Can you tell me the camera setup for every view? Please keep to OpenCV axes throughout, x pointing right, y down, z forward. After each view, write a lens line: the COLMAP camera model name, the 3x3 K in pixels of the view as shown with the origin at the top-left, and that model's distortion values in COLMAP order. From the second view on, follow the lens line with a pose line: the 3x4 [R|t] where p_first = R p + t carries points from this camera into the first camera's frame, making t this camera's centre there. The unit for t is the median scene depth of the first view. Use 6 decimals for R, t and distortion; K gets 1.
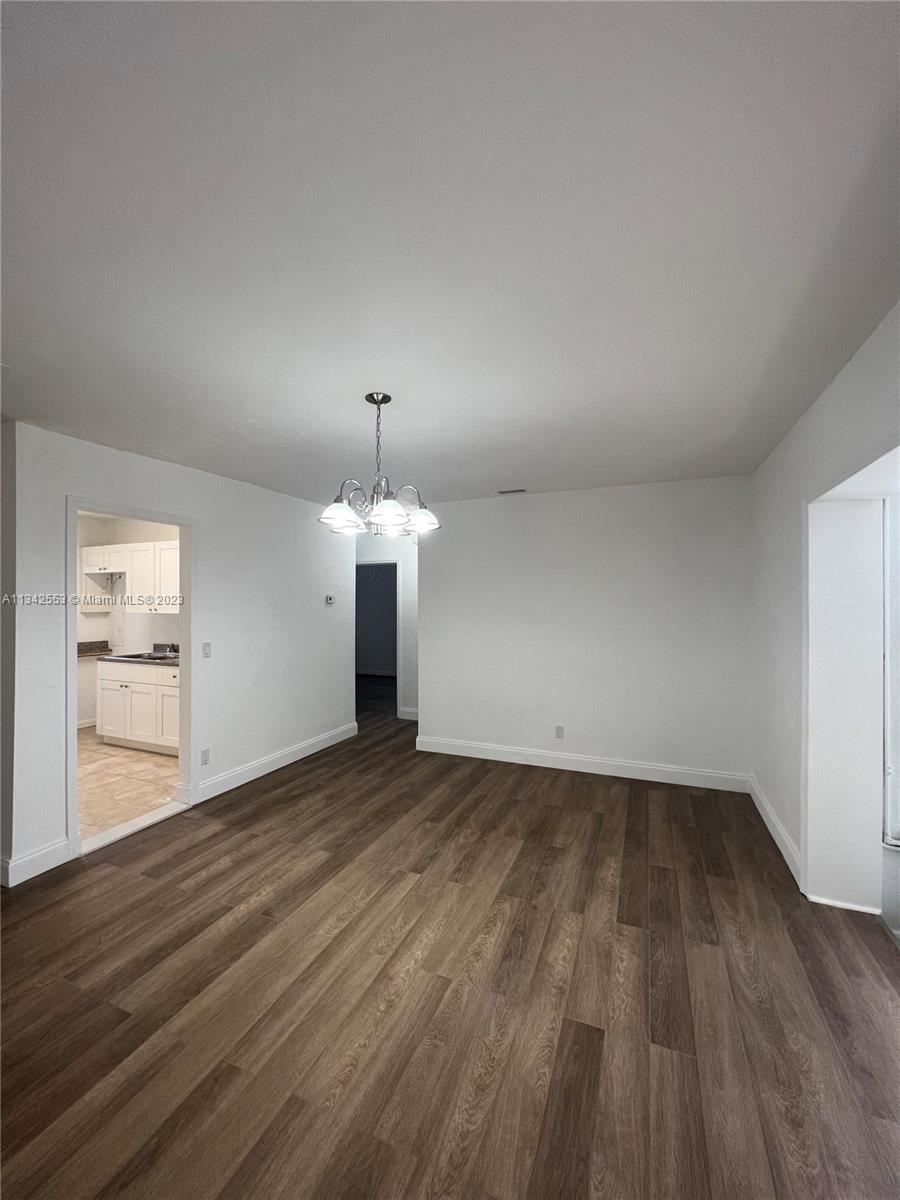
lens RADIAL K [[482.7, 0, 442.6], [0, 482.7, 603.5], [0, 0, 1]] dist [0.001053, 0.000462]
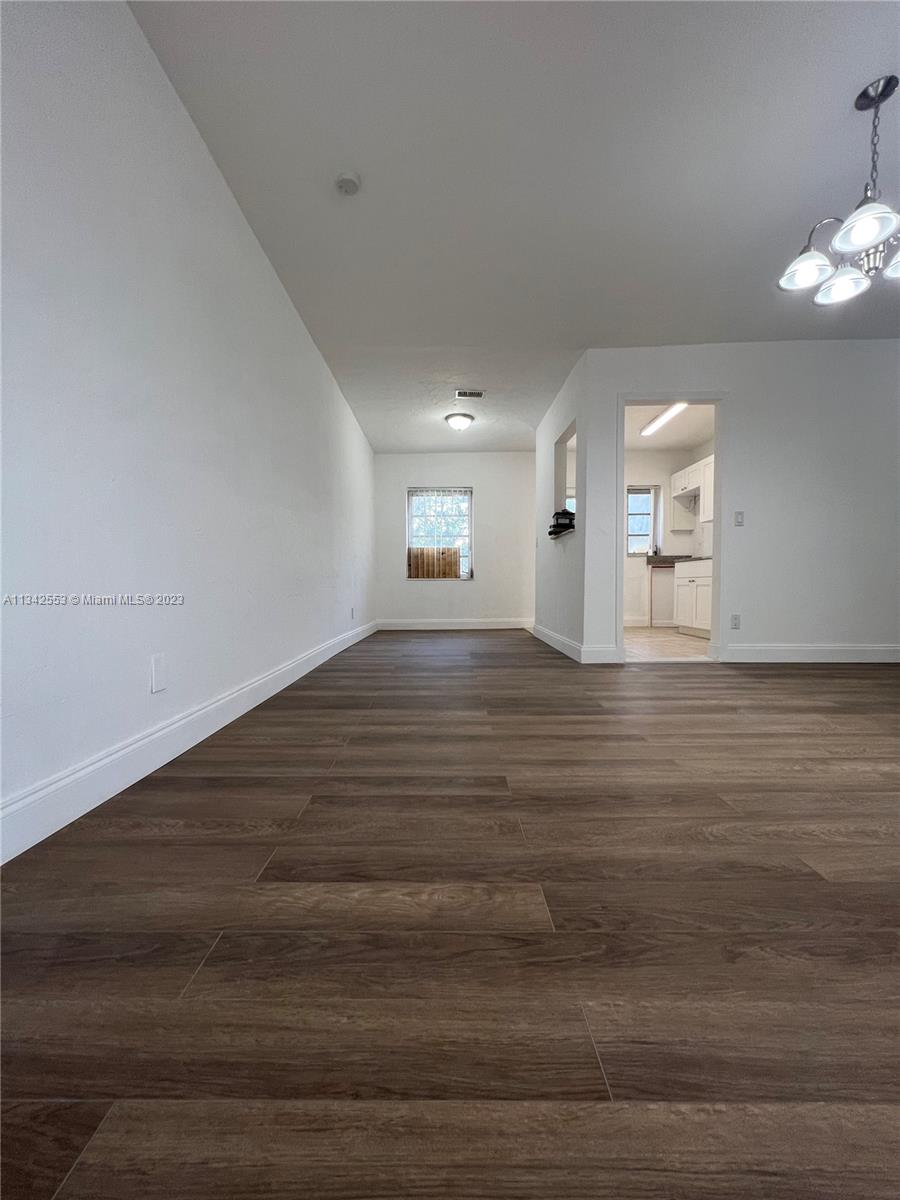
lens RADIAL K [[482.7, 0, 450.1], [0, 482.7, 606.7], [0, 0, 1]] dist [0.001053, 0.000462]
pose [[0.402639, 0.034724, -0.914700, 0.178068], [0.013077, 0.998960, 0.043678, 0.193960], [0.915266, -0.029548, 0.401766, 0.014370]]
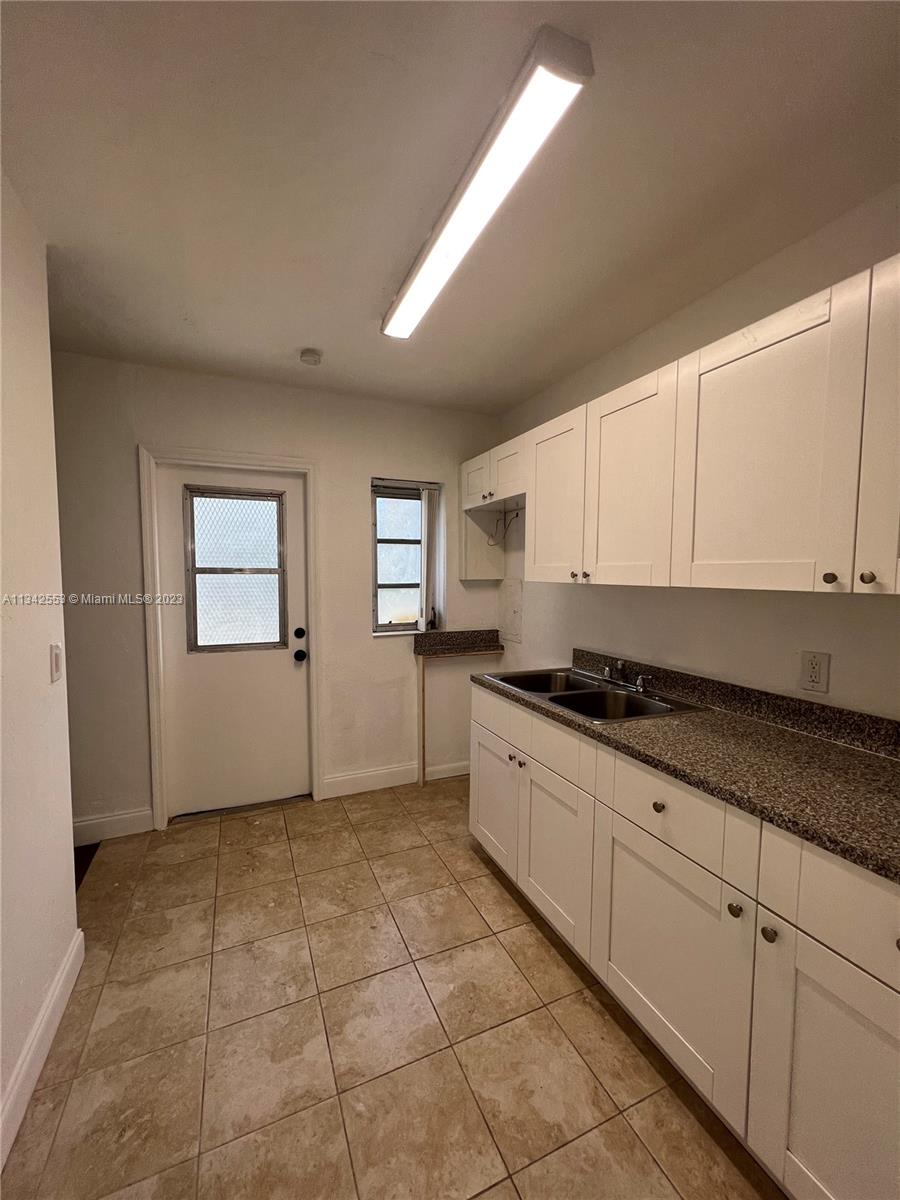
lens RADIAL K [[482.7, 0, 451.8], [0, 482.7, 604.4], [0, 0, 1]] dist [0.001053, 0.000462]
pose [[0.738370, 0.046563, -0.672787, -0.480119], [-0.004132, 0.997907, 0.064528, 0.013633], [0.674384, -0.044866, 0.737017, 0.743651]]
